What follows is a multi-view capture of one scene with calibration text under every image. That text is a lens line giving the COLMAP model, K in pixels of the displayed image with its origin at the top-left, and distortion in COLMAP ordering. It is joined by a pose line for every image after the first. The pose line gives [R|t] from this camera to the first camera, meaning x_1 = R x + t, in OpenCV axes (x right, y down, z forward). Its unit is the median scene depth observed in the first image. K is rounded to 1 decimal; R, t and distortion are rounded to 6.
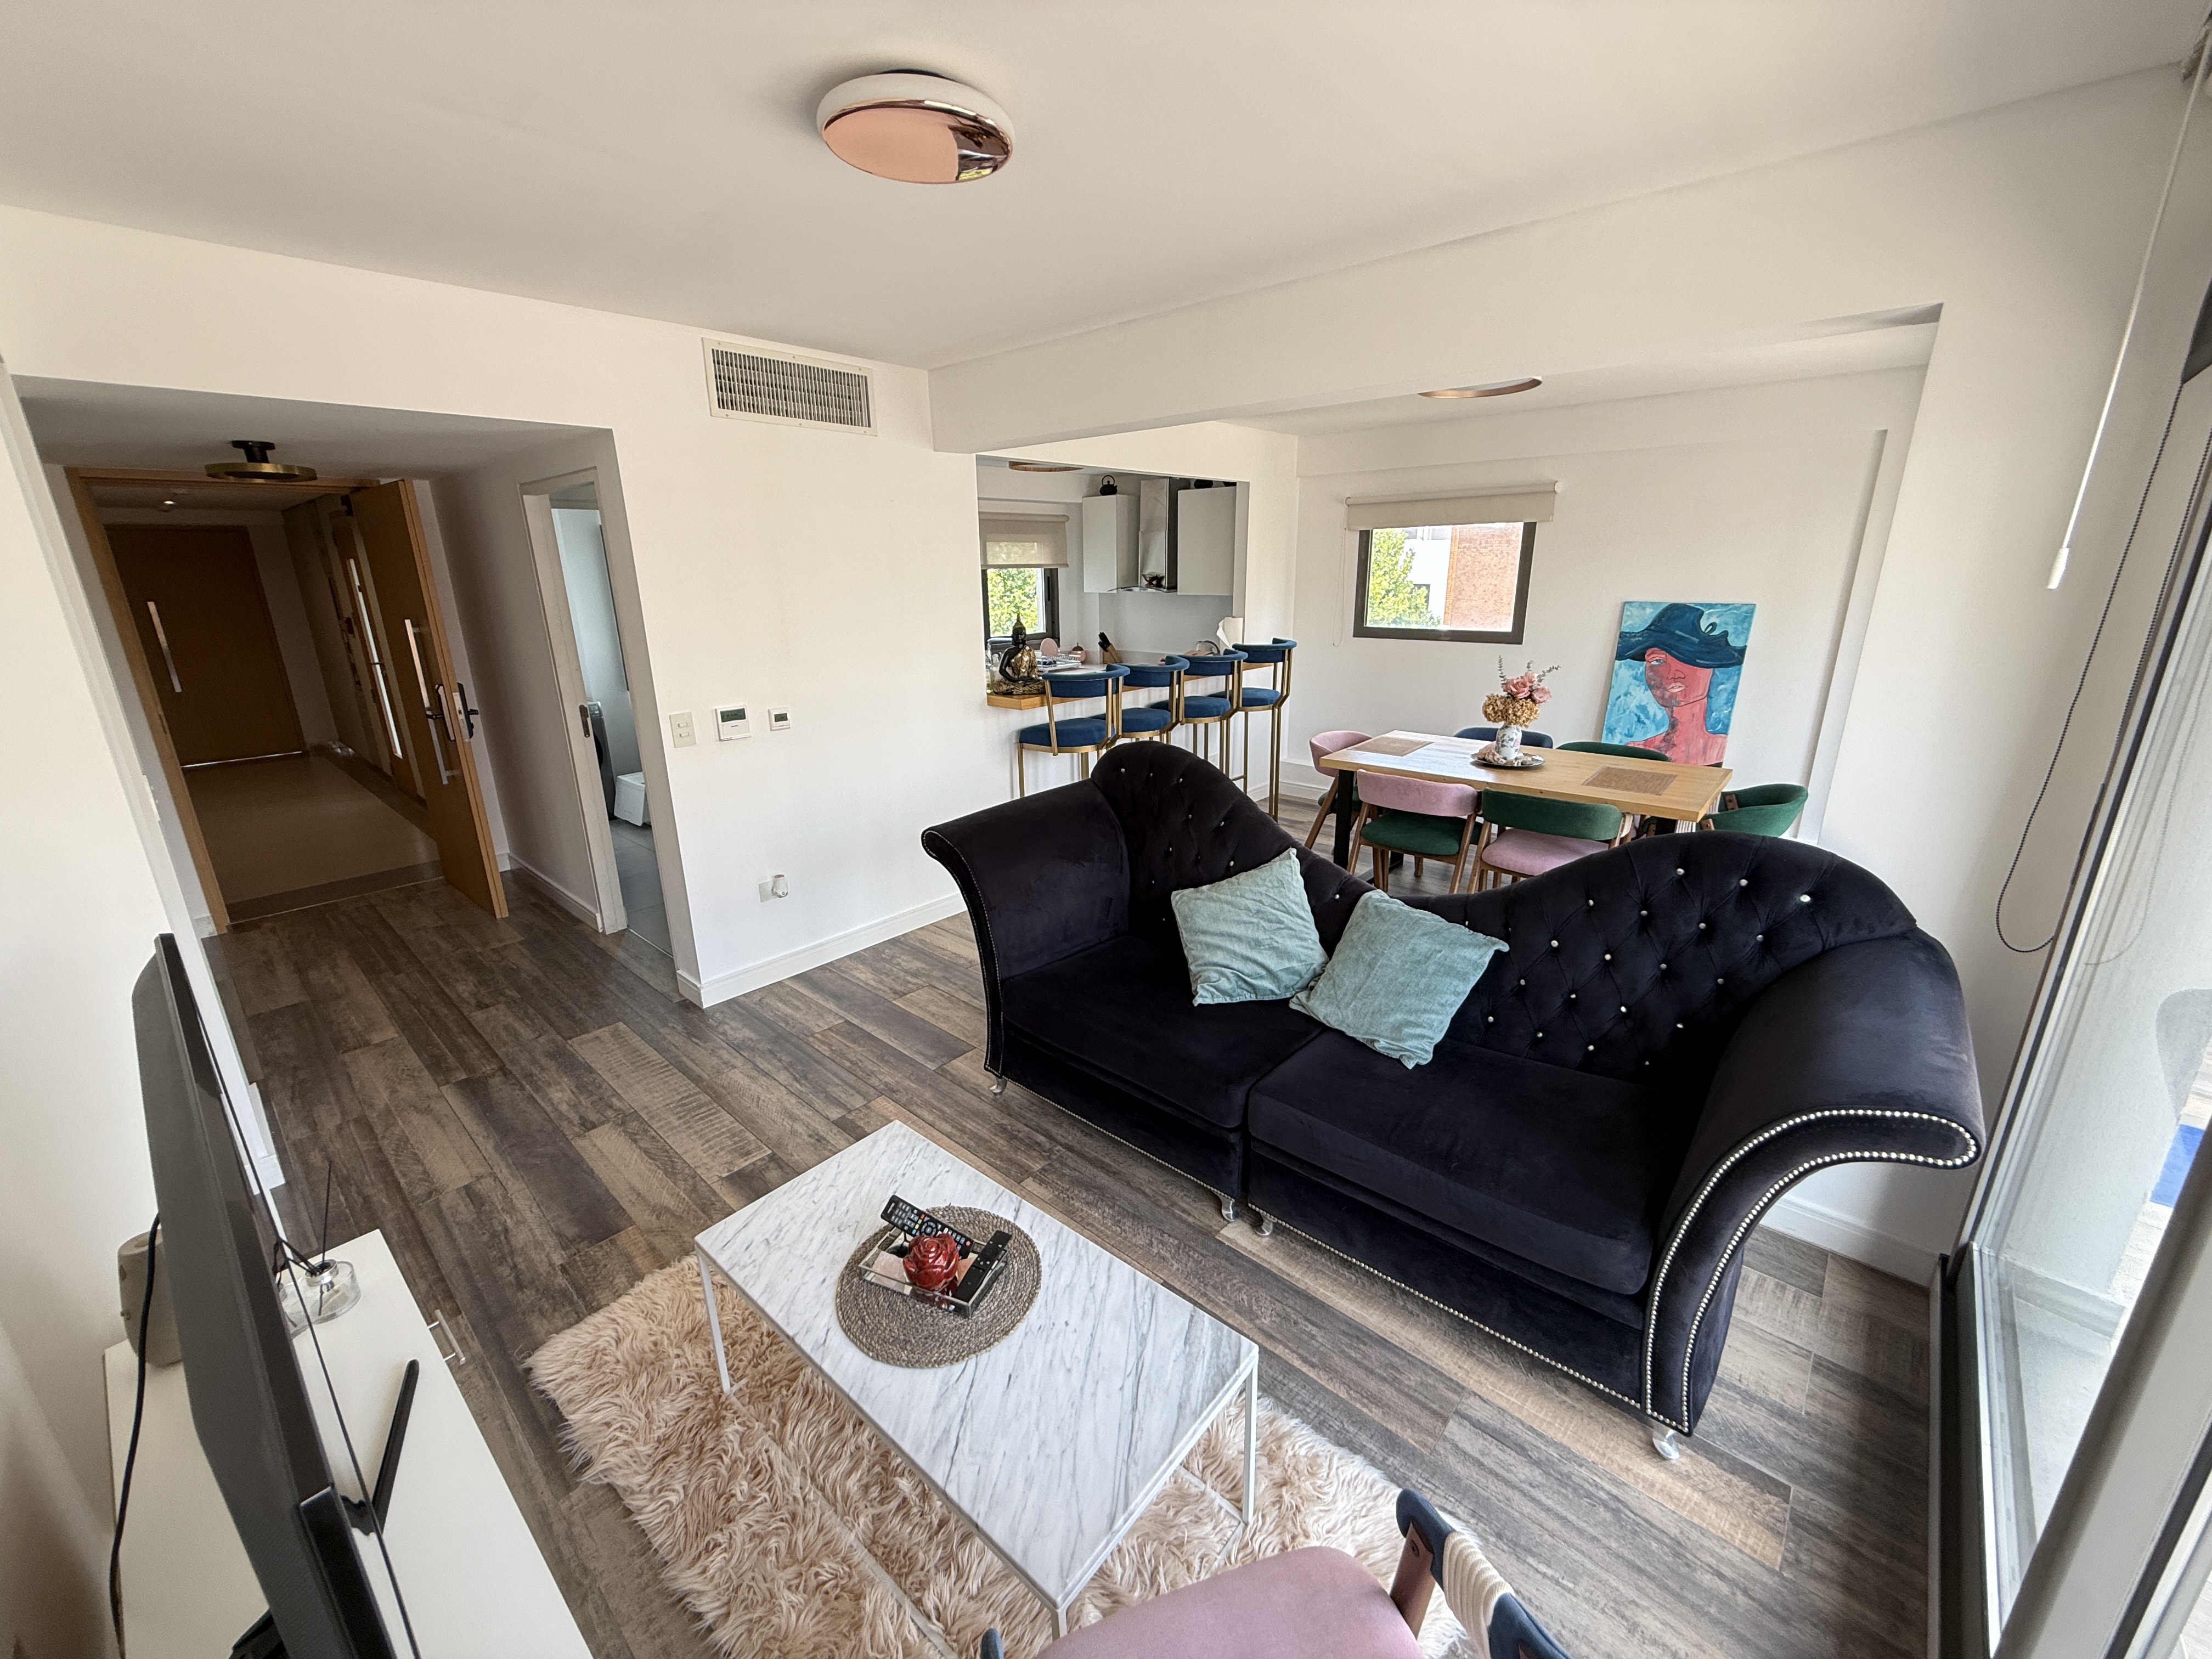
lens RADIAL K [[881.3, 0, 1102.5], [0, 881.3, 828.0], [0, 0, 1]] dist [-0.000192, 0.000050]
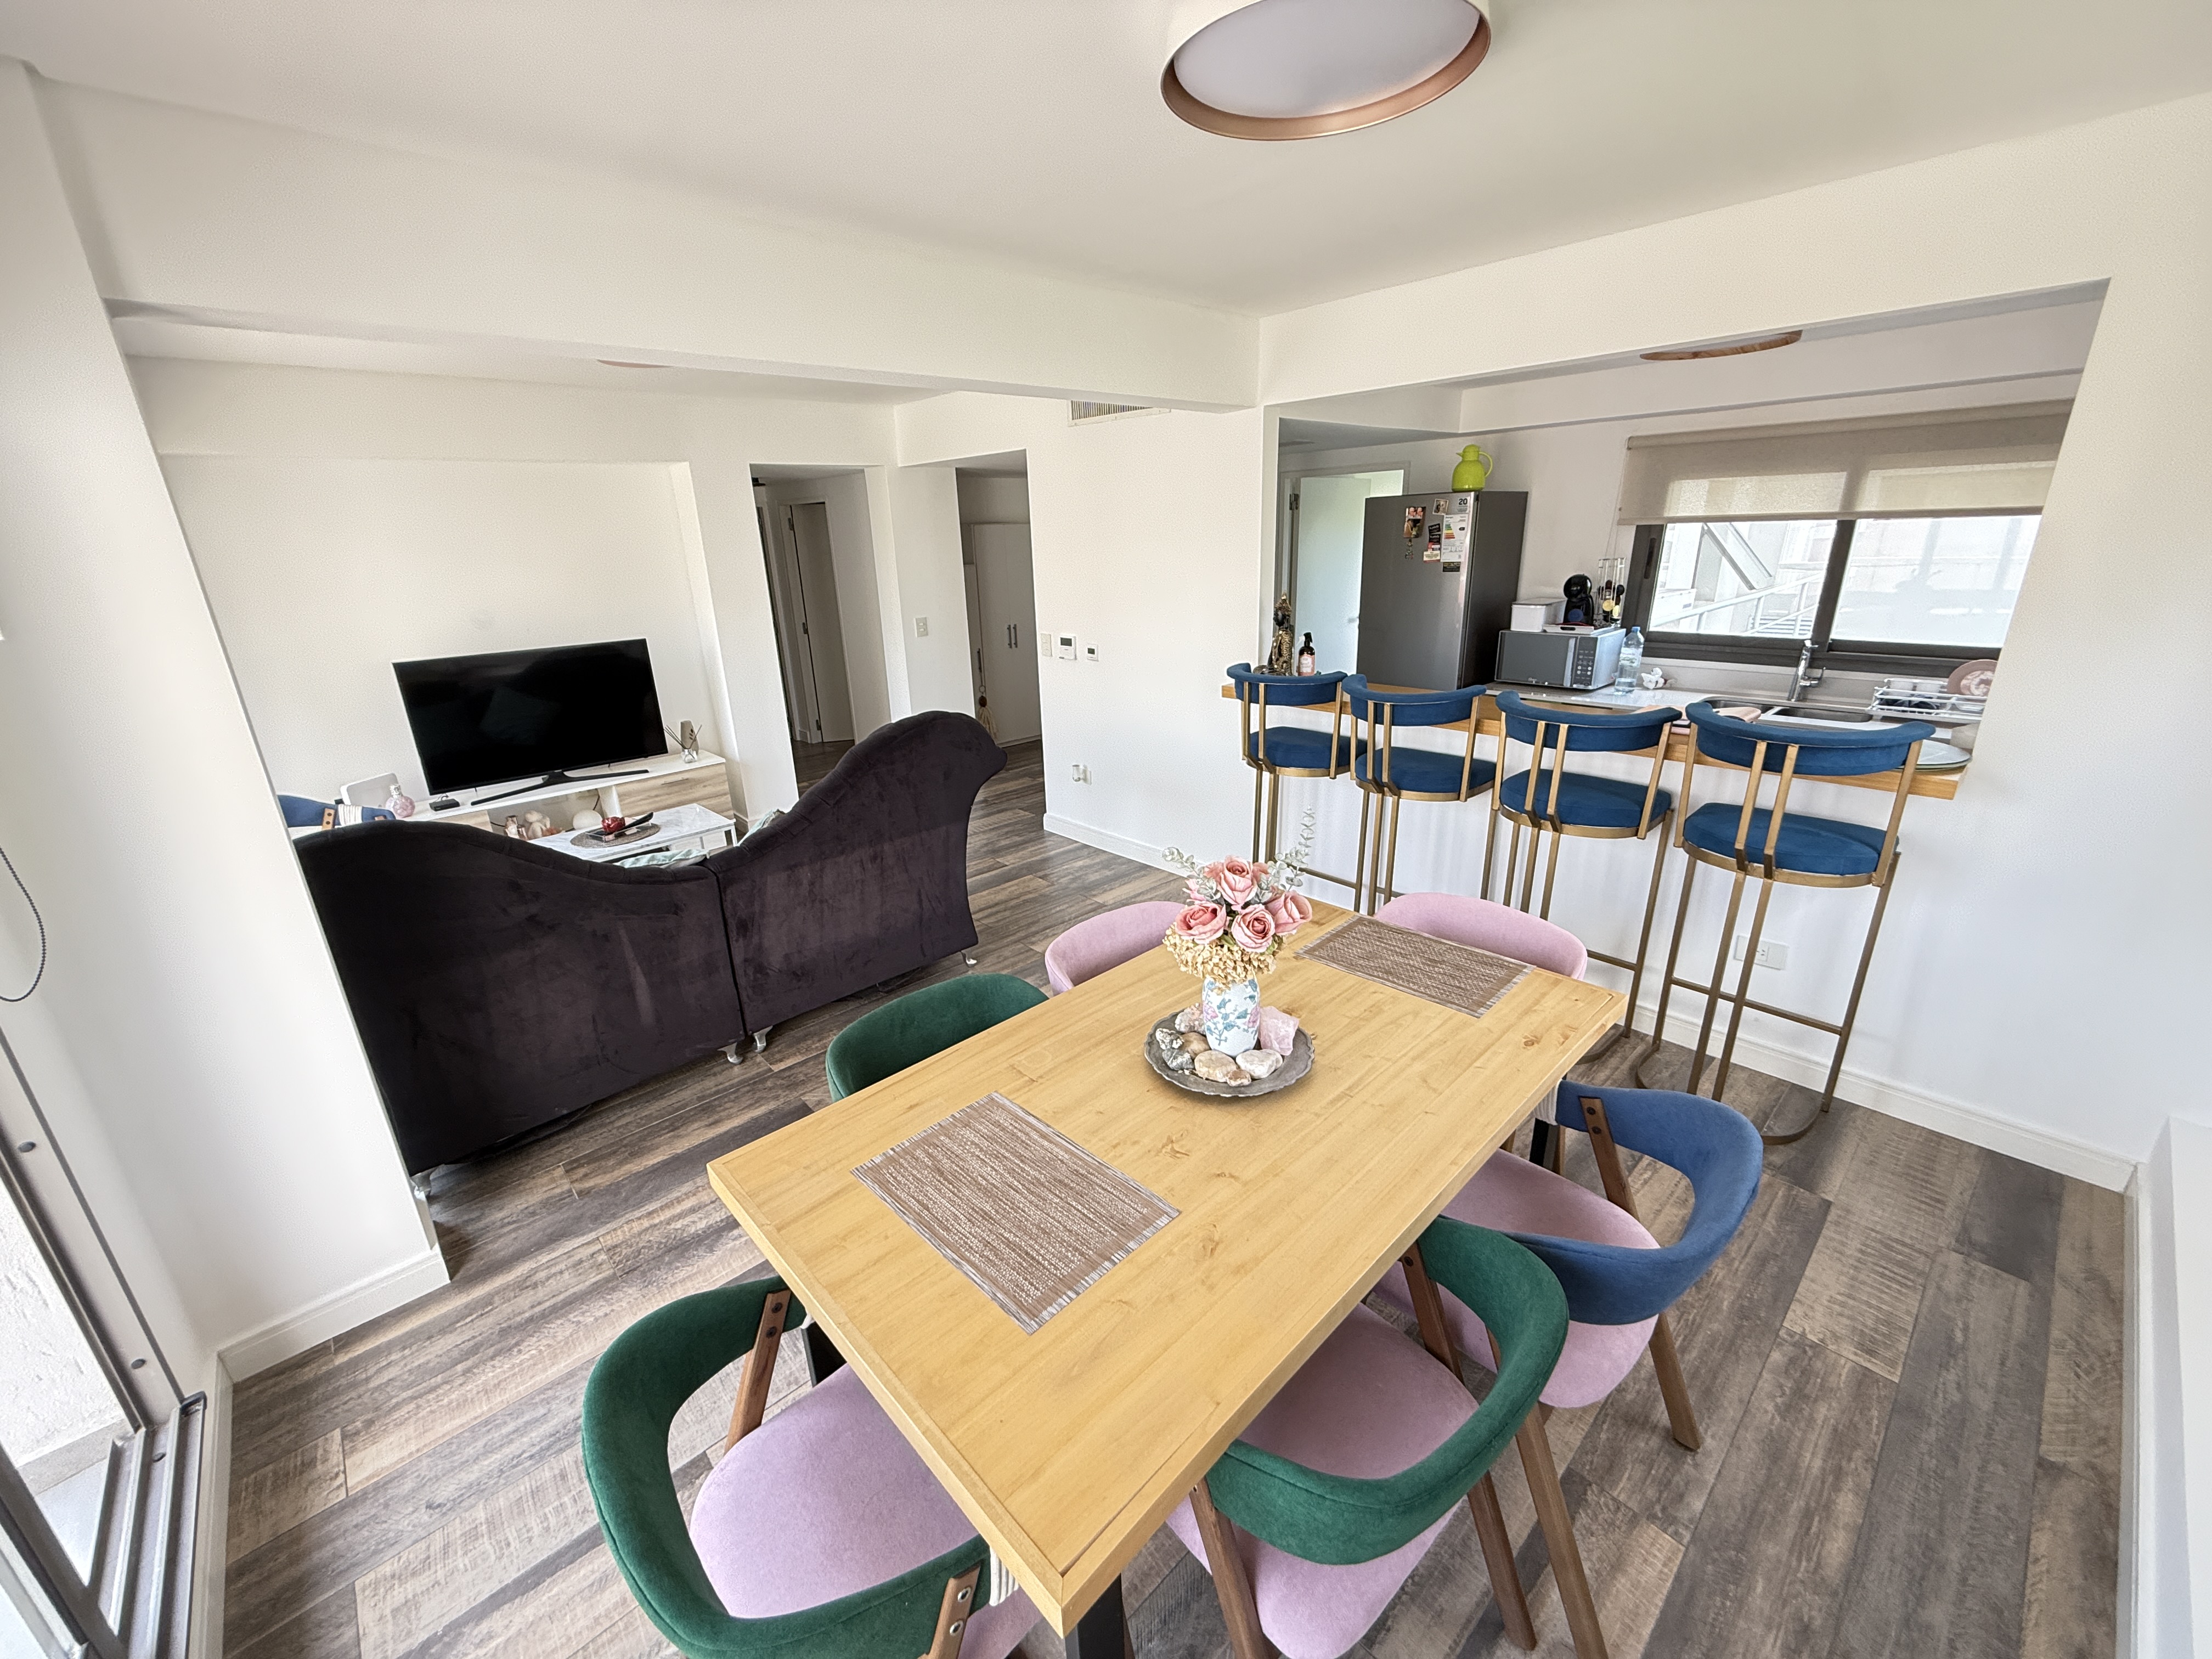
lens RADIAL K [[881.3, 0, 1092.1], [0, 881.3, 833.8], [0, 0, 1]] dist [-0.000192, 0.000050]
pose [[-0.095853, 0.345831, -0.933388, 0.501617], [-0.252692, 0.898533, 0.358866, -0.185159], [0.962787, 0.270258, 0.001262, 0.563954]]
